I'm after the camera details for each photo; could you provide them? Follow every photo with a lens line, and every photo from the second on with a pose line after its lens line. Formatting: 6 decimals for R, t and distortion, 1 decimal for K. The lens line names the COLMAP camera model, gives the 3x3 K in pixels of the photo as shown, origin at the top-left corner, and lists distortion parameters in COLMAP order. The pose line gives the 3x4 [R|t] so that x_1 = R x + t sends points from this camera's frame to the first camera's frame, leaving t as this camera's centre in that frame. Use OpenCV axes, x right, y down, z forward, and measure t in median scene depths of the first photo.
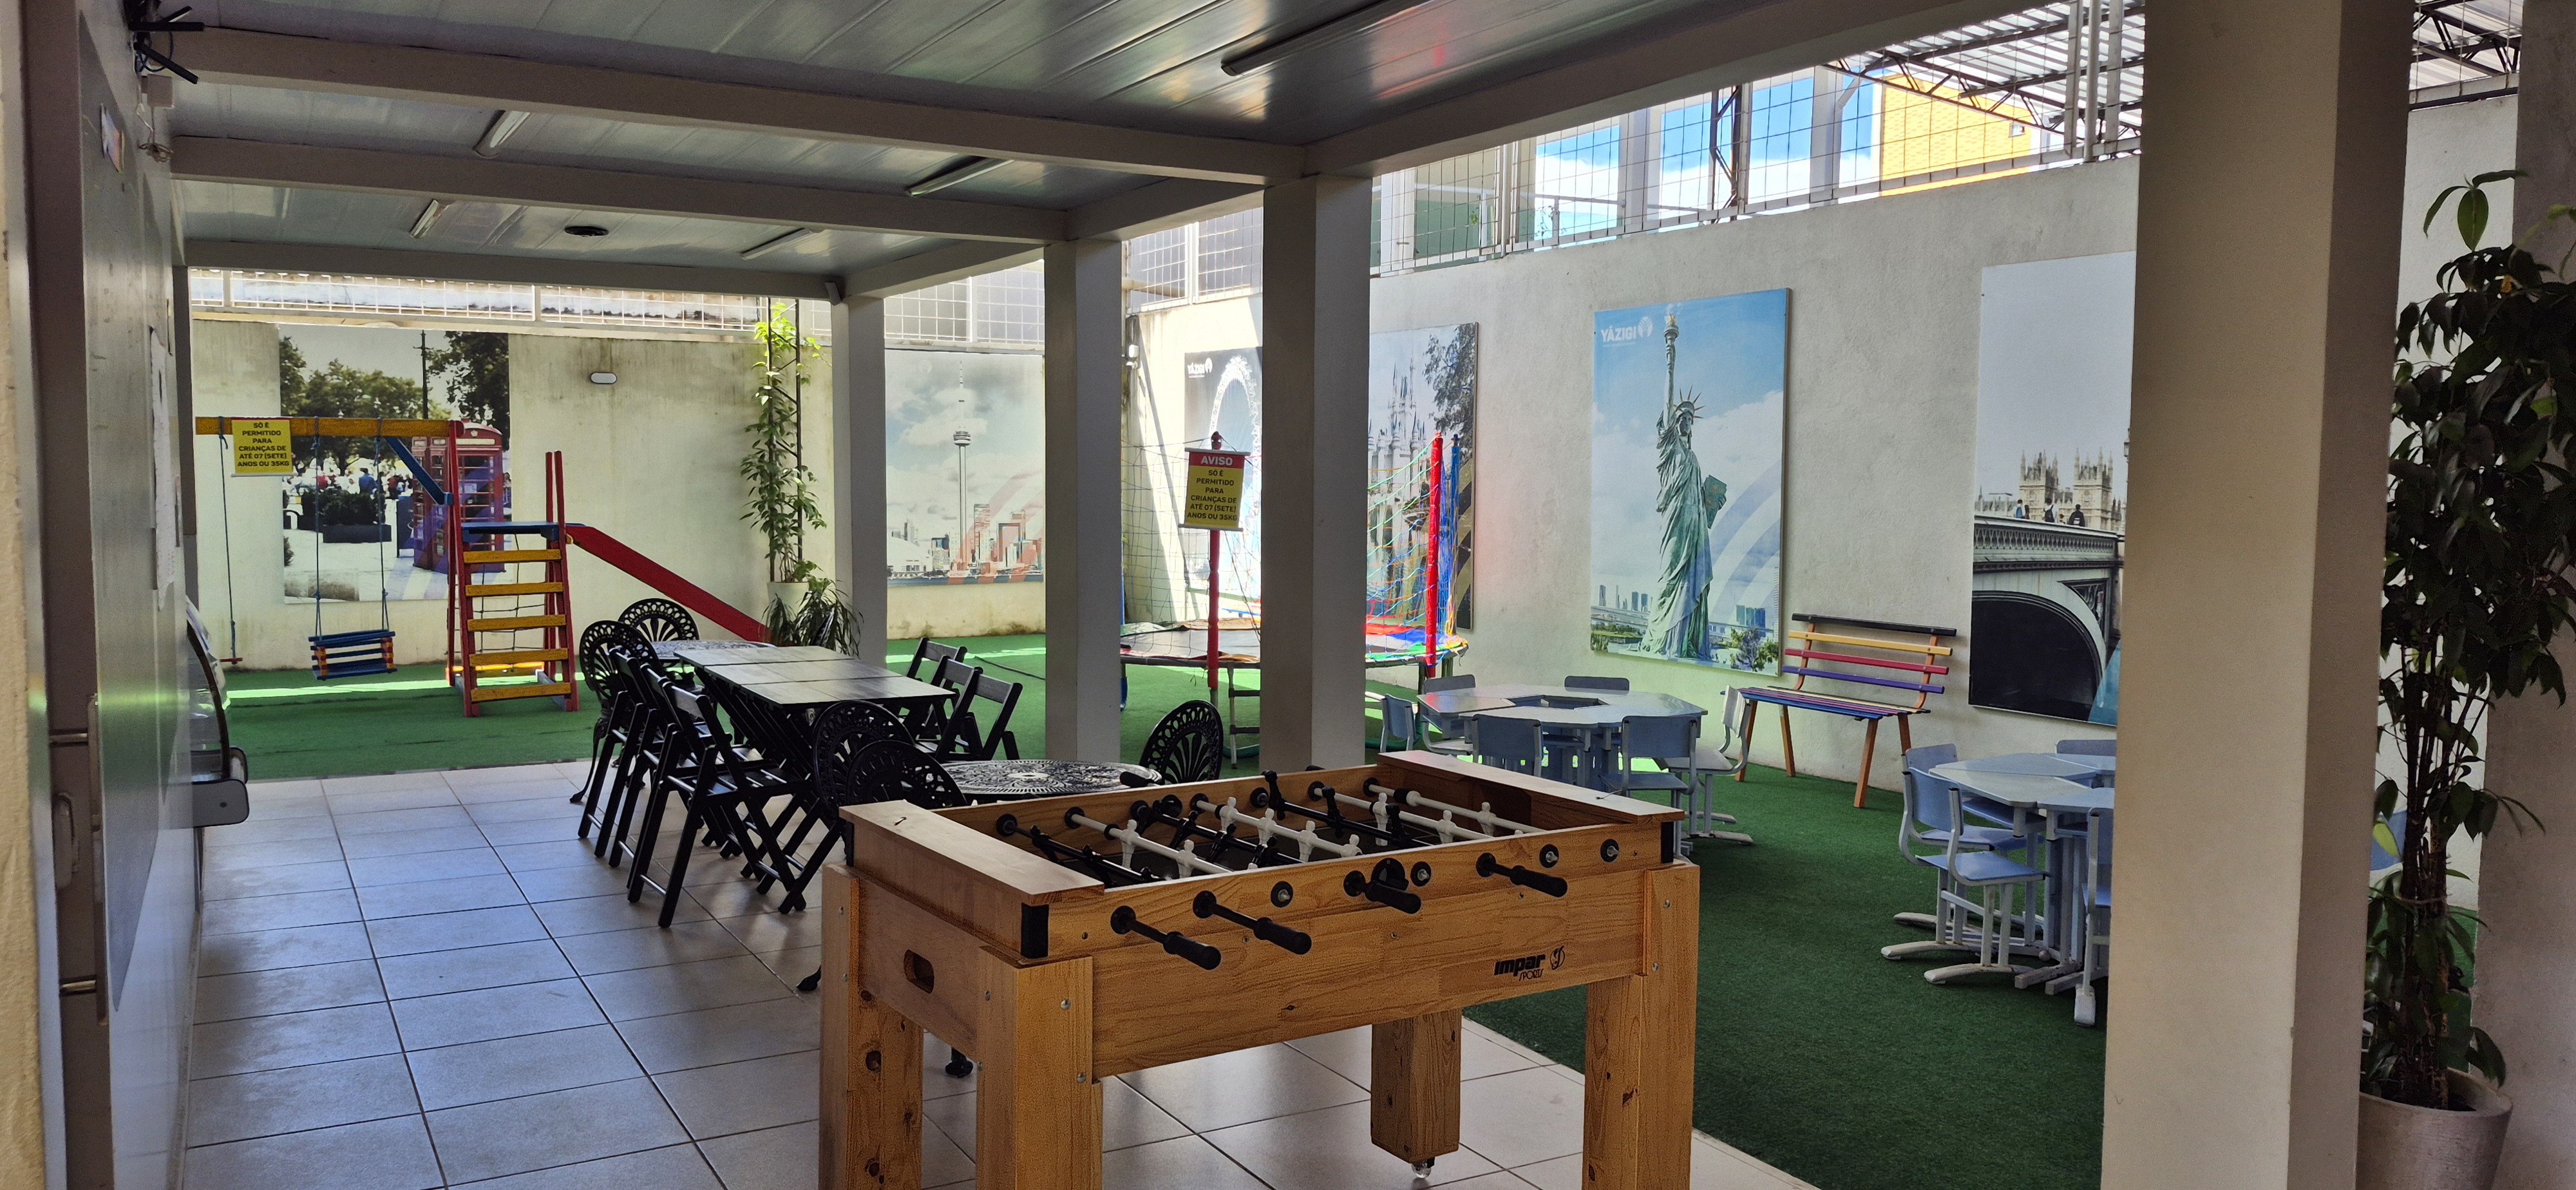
lens RADIAL K [[1797.2, 0, 1288.0], [0, 1797.2, 595.0], [0, 0, 1]] dist [0.099576, -0.132780]
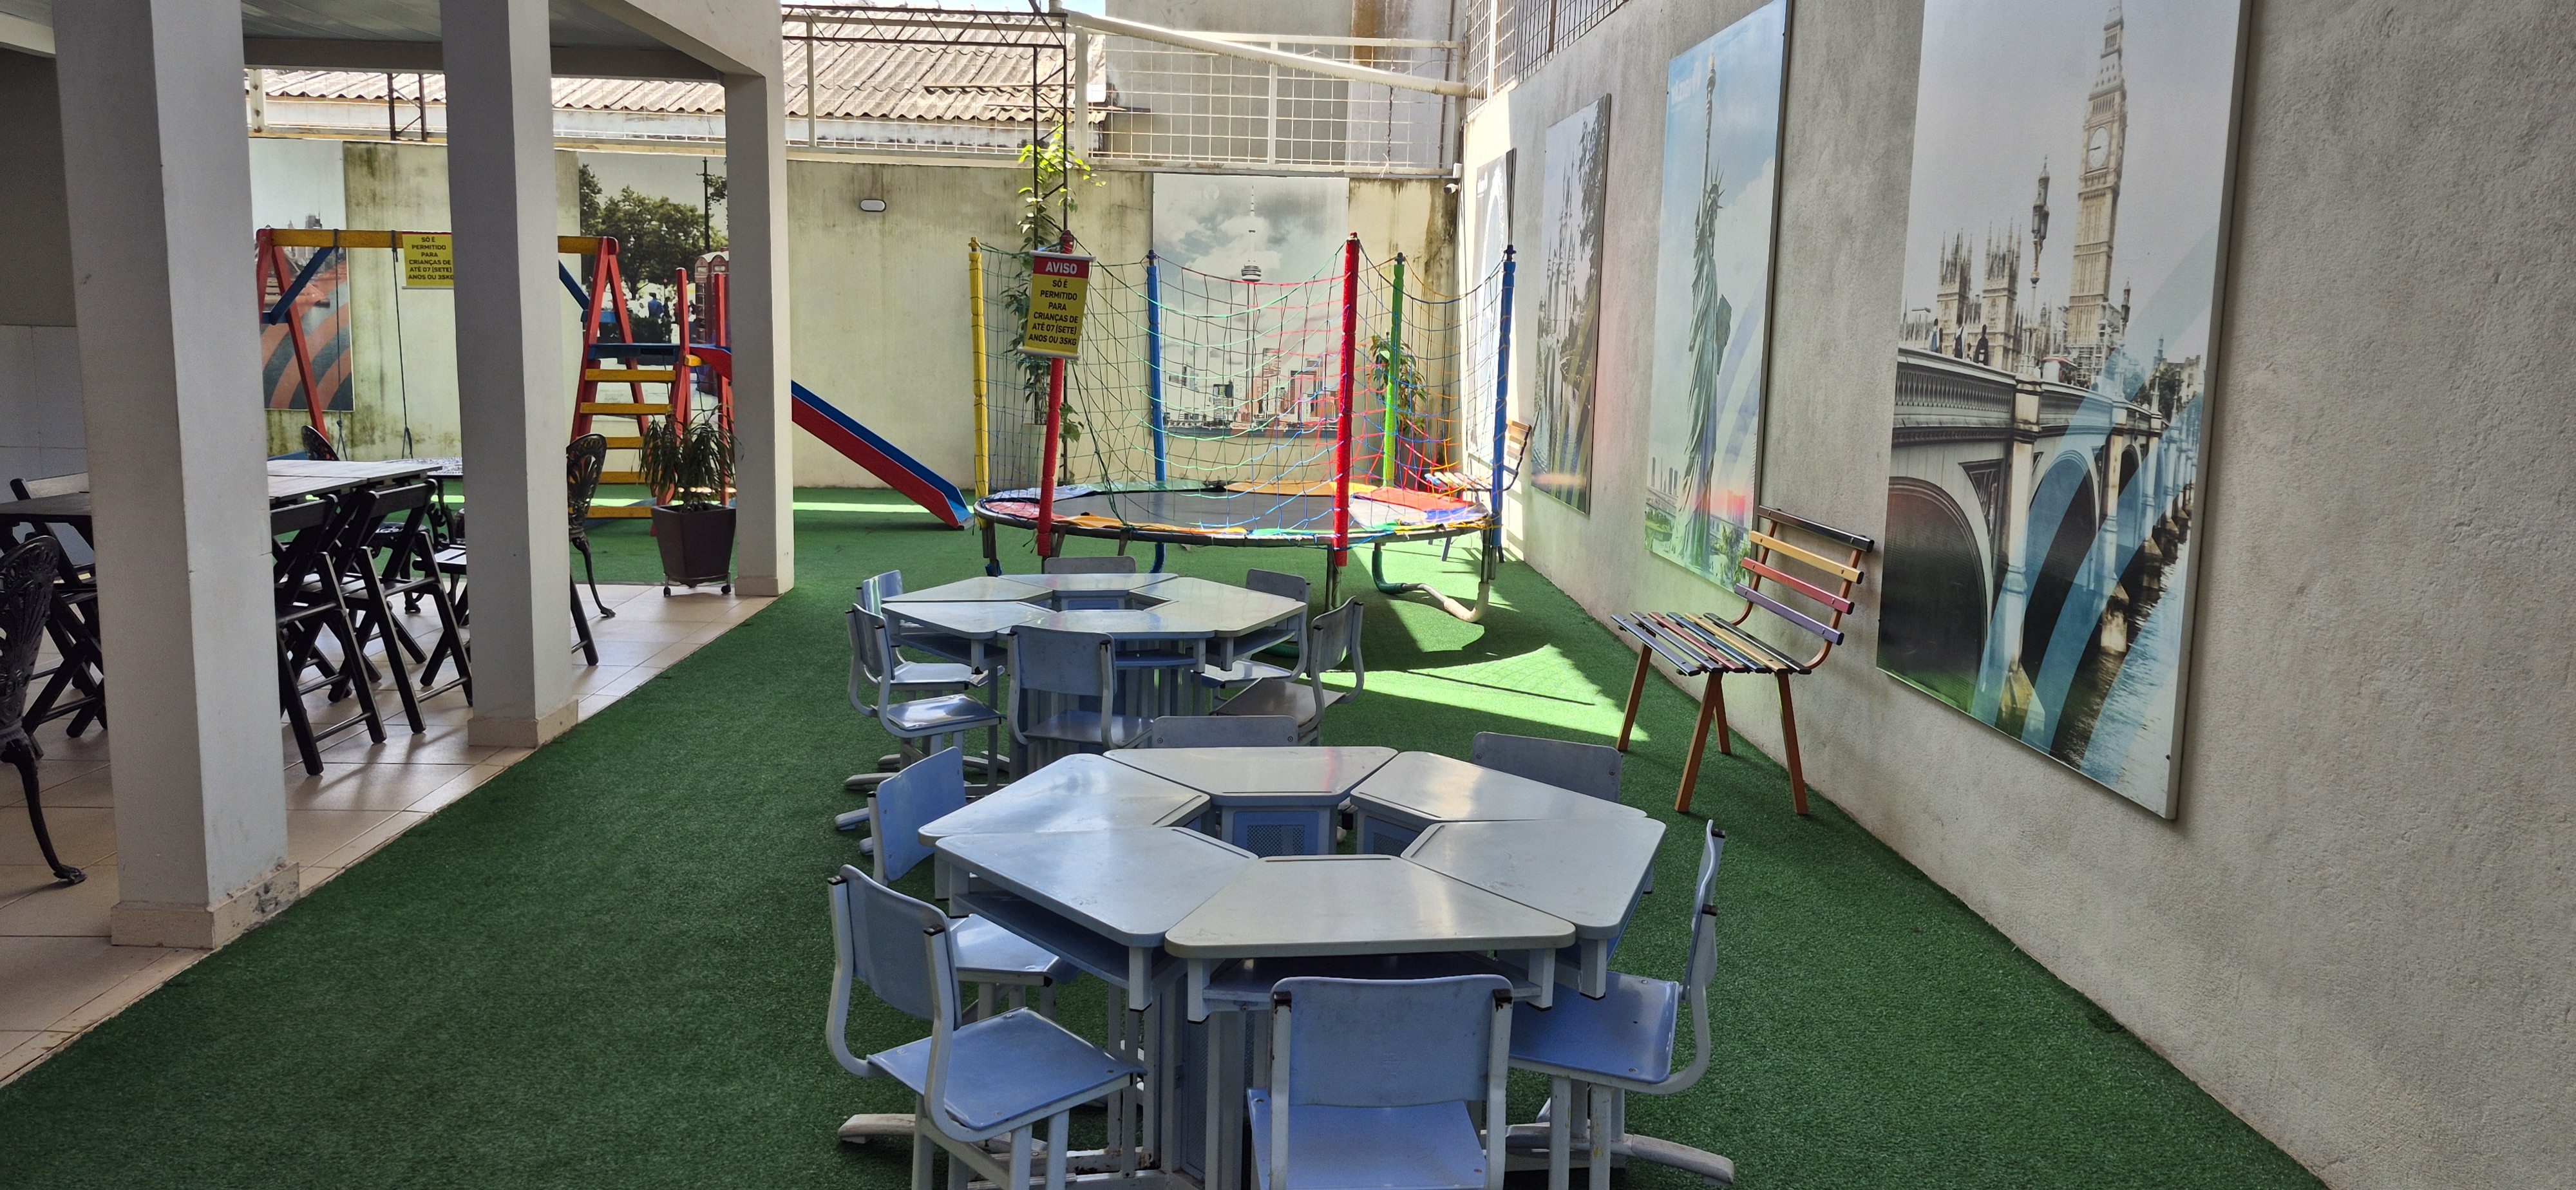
lens RADIAL K [[1797.2, 0, 1288.0], [0, 1797.2, 595.0], [0, 0, 1]] dist [0.099576, -0.132780]
pose [[0.886513, 0.084297, -0.454959, 0.299309], [-0.053626, 0.995357, 0.079933, -0.000427], [0.459585, -0.046464, 0.886918, 0.240580]]
